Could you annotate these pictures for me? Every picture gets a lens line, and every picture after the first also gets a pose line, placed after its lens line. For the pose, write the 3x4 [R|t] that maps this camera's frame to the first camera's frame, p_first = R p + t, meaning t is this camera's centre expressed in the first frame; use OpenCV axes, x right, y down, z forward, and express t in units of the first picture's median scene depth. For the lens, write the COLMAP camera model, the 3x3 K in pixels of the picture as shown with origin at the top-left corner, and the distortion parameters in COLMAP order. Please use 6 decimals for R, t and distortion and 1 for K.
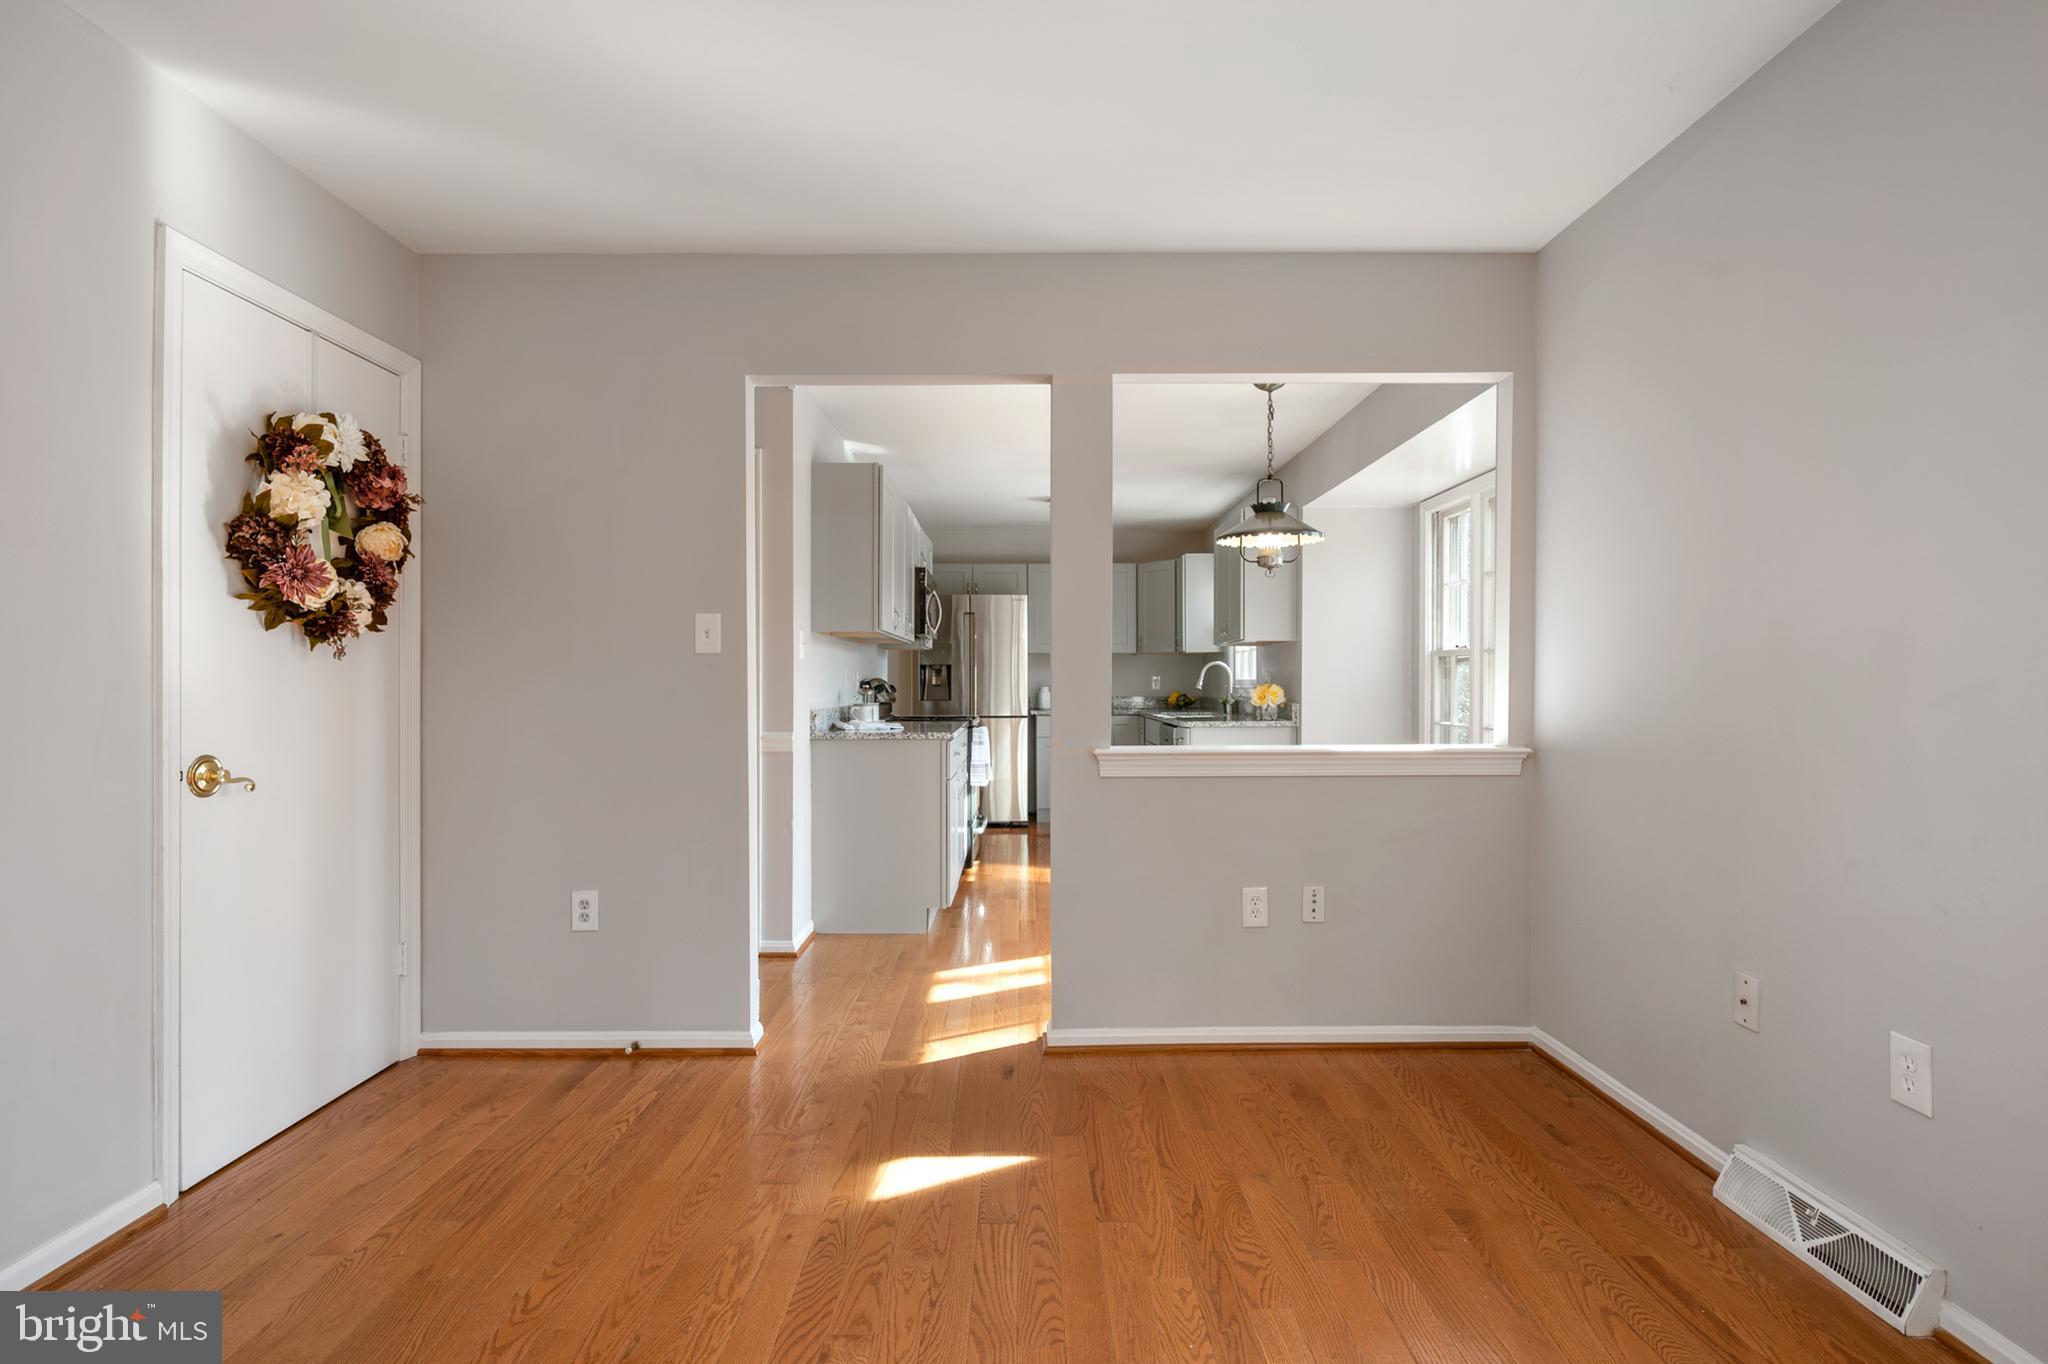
lens RADIAL K [[1022.3, 0, 1006.2], [0, 1022.3, 681.2], [0, 0, 1]] dist [-0.002562, 0.000969]
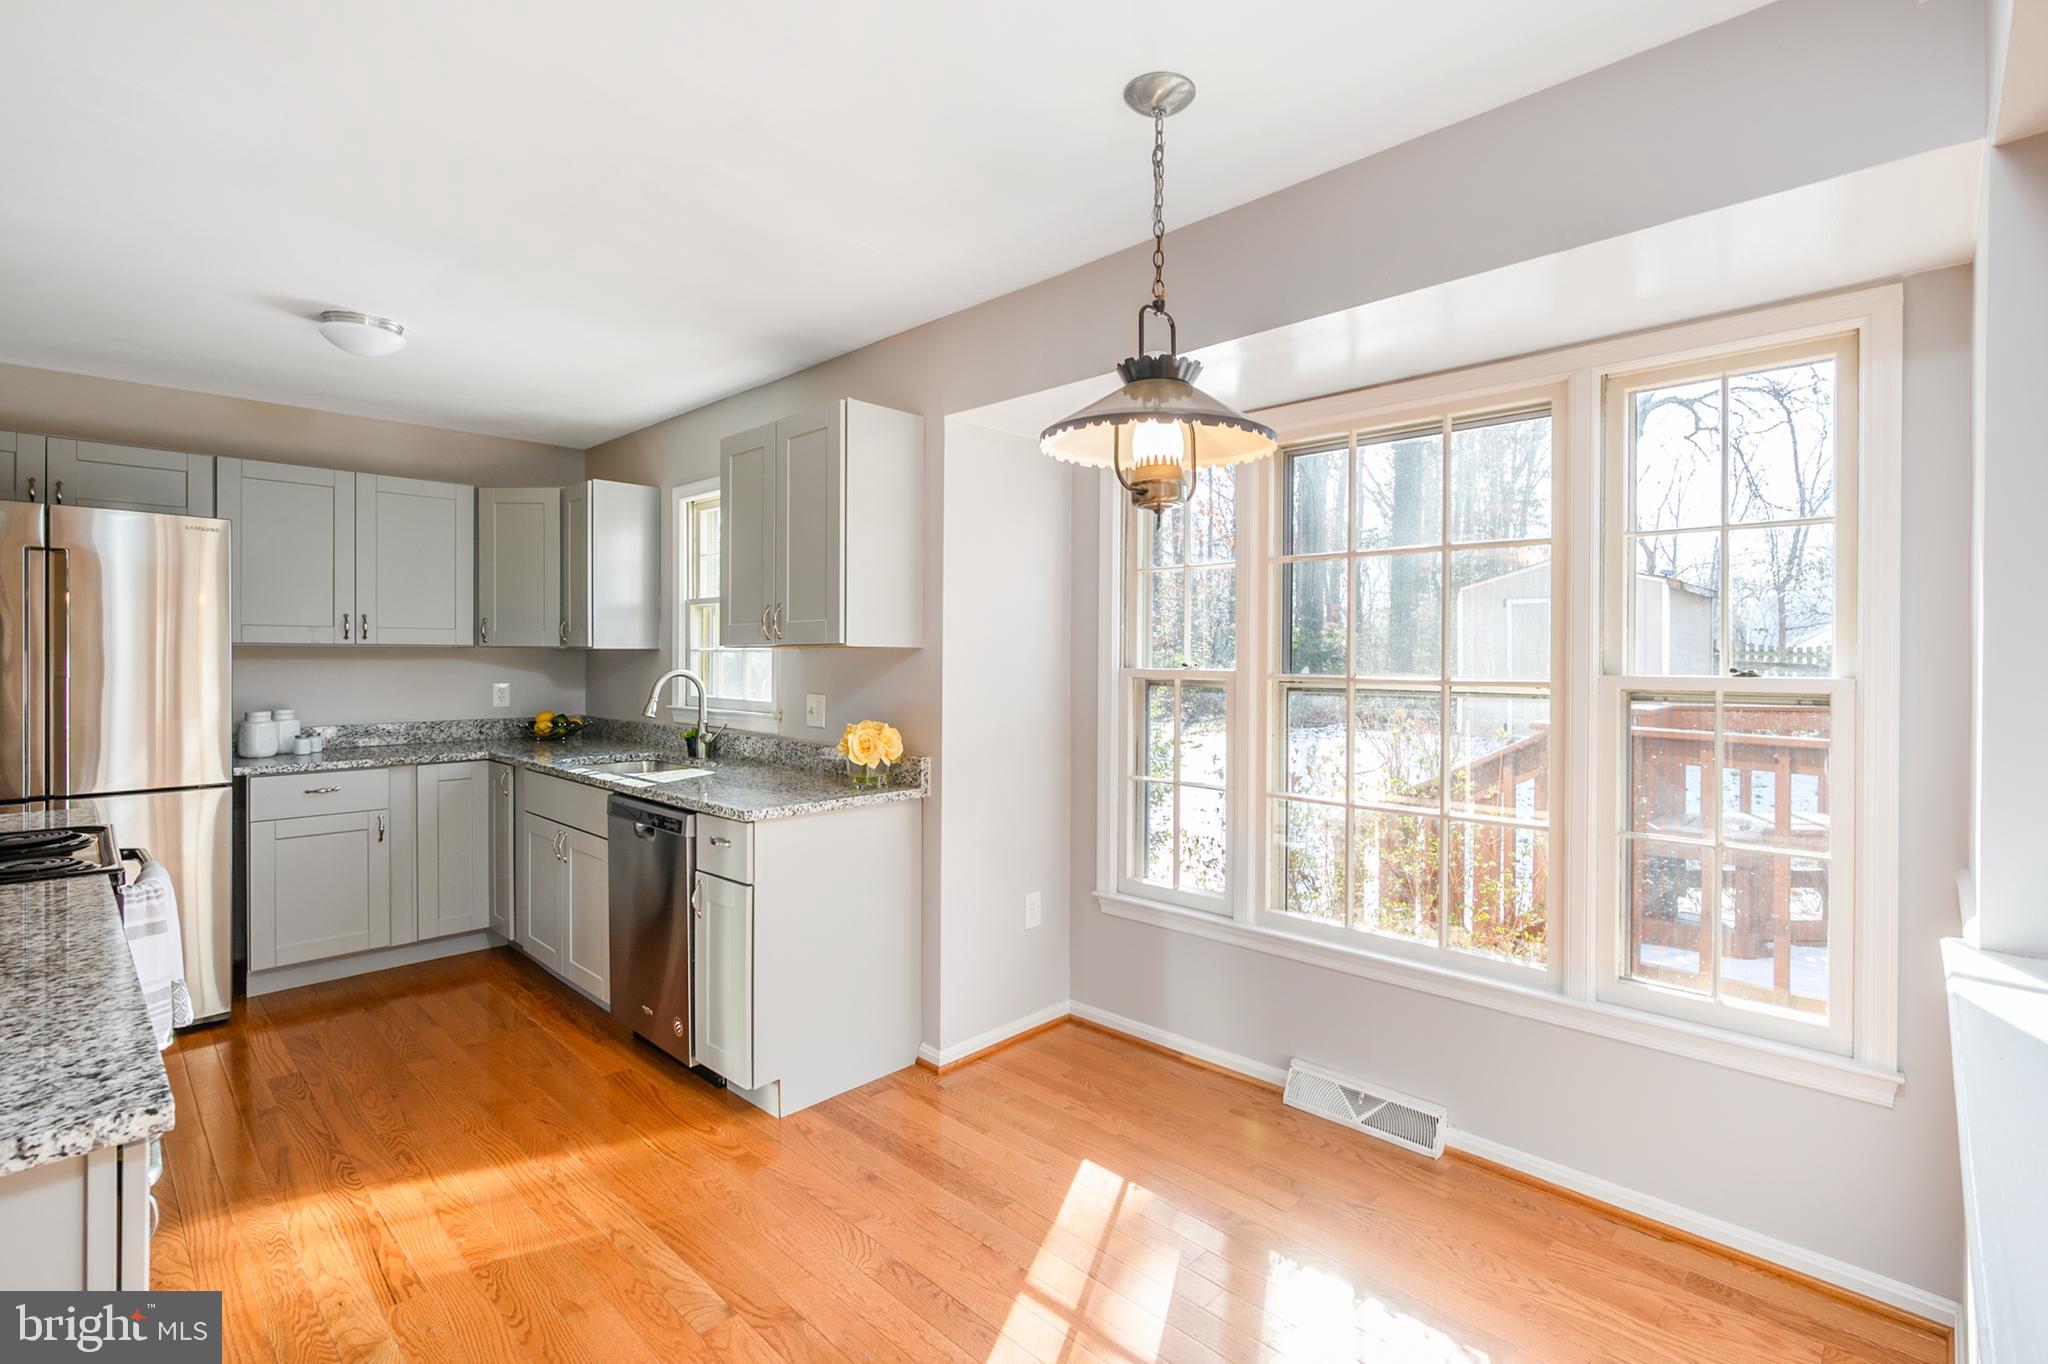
lens RADIAL K [[934.4, 0, 1059.8], [0, 934.4, 657.3], [0, 0, 1]] dist [-0.001103, 0.000498]
pose [[0.680496, 0.004284, 0.732739, -0.033730], [-0.008042, 0.999966, 0.001623, -0.026694], [-0.732707, -0.006998, 0.680508, 0.447982]]
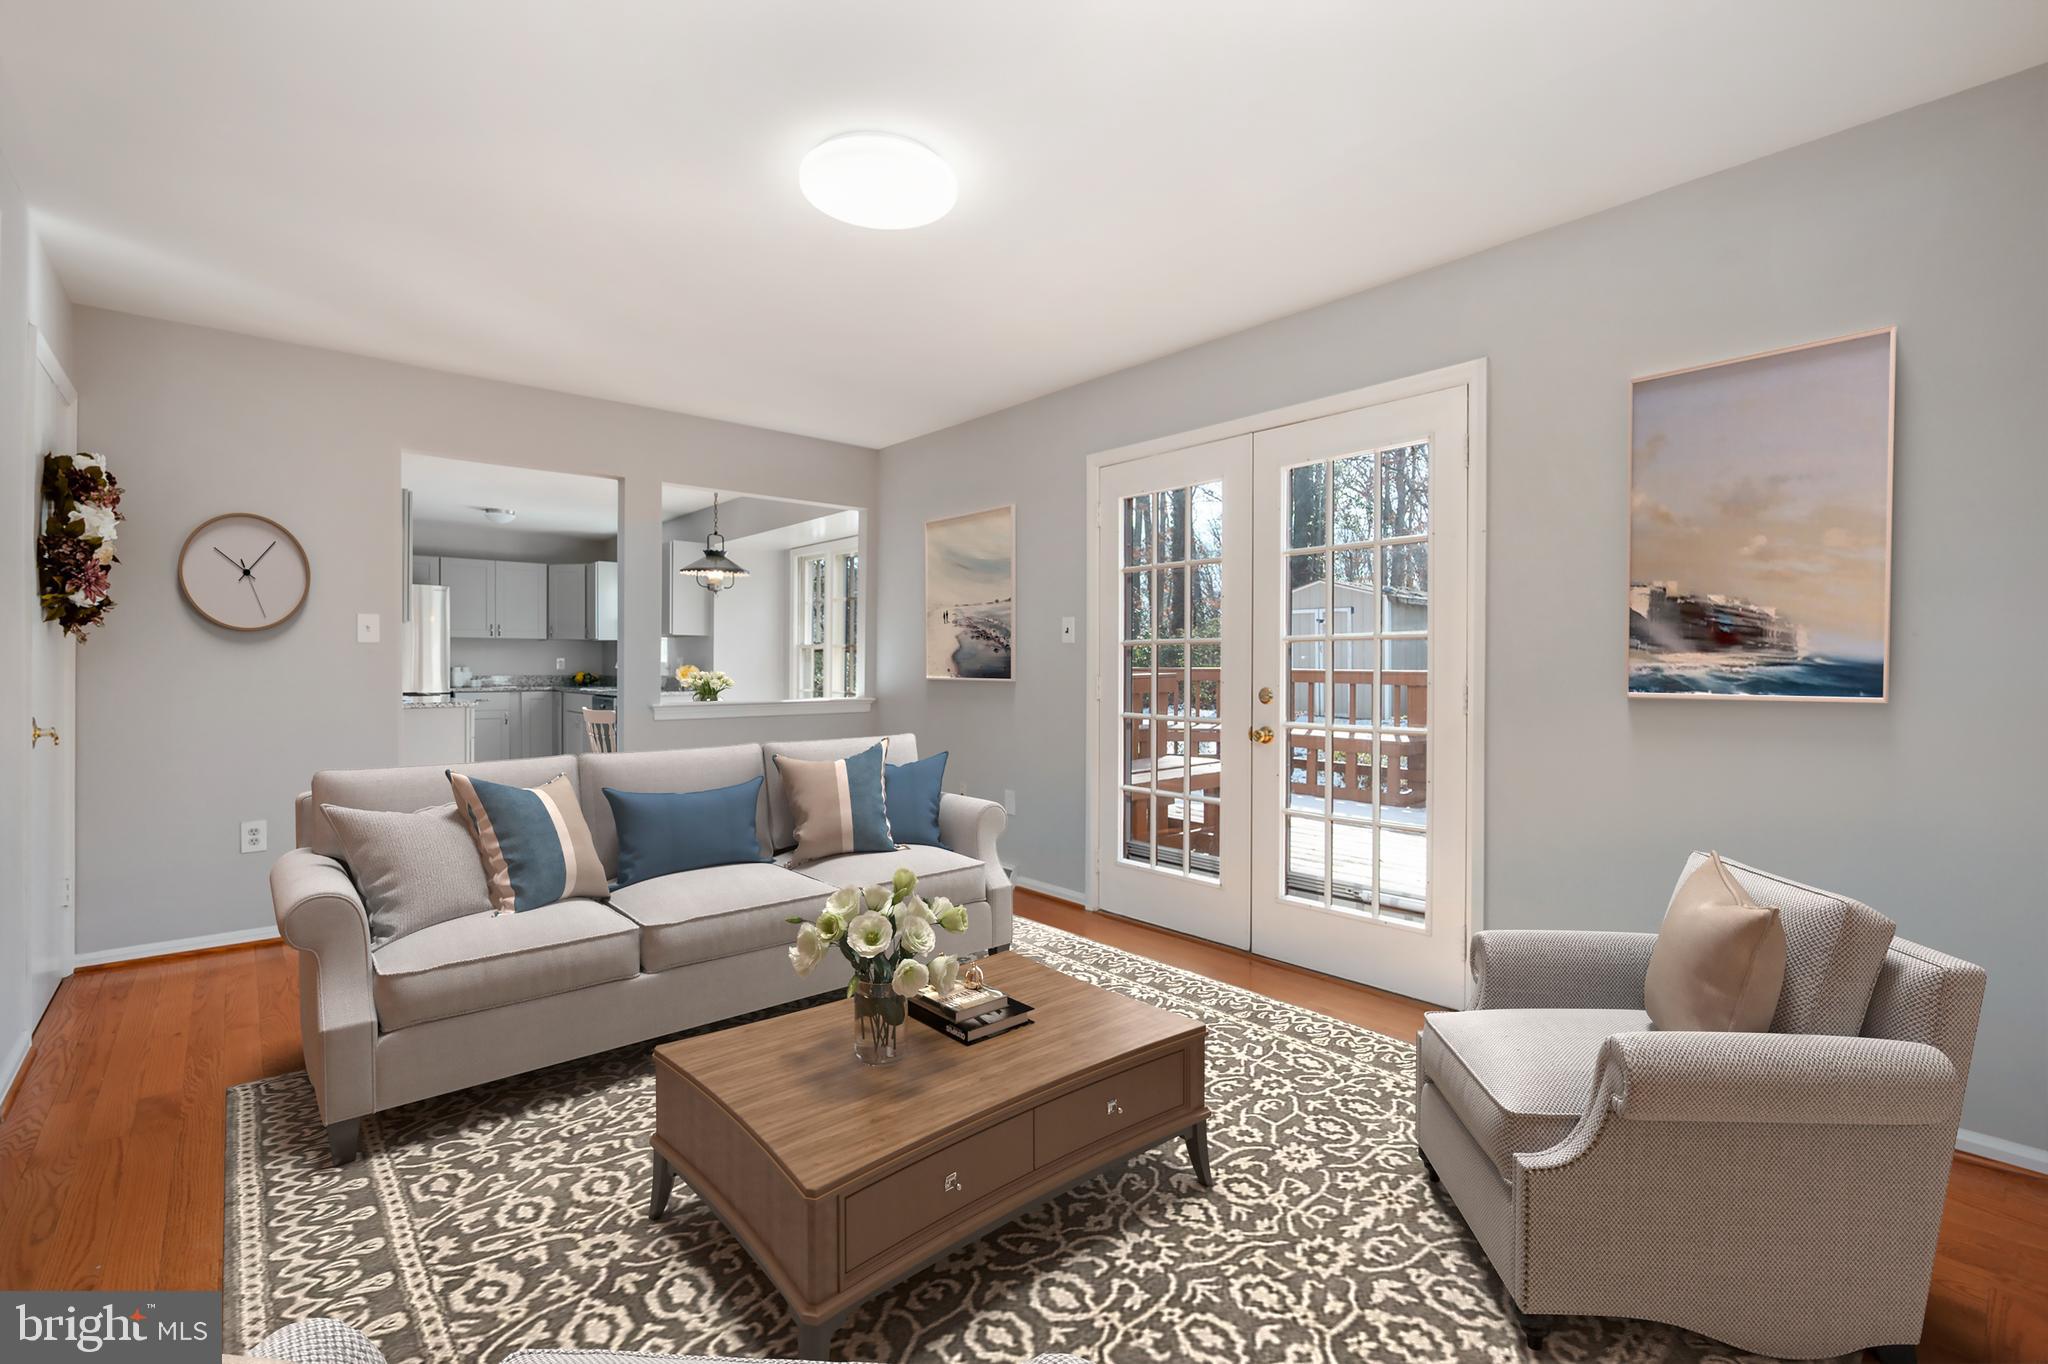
lens RADIAL K [[921.2, 0, 1037.2], [0, 921.2, 680.1], [0, 0, 1]] dist [0.000739, 0.000006]
pose [[0.747224, -0.007180, 0.664534, -0.179669], [-0.005336, 0.999845, 0.016803, -0.000781], [-0.664551, -0.016101, 0.747069, -0.222827]]
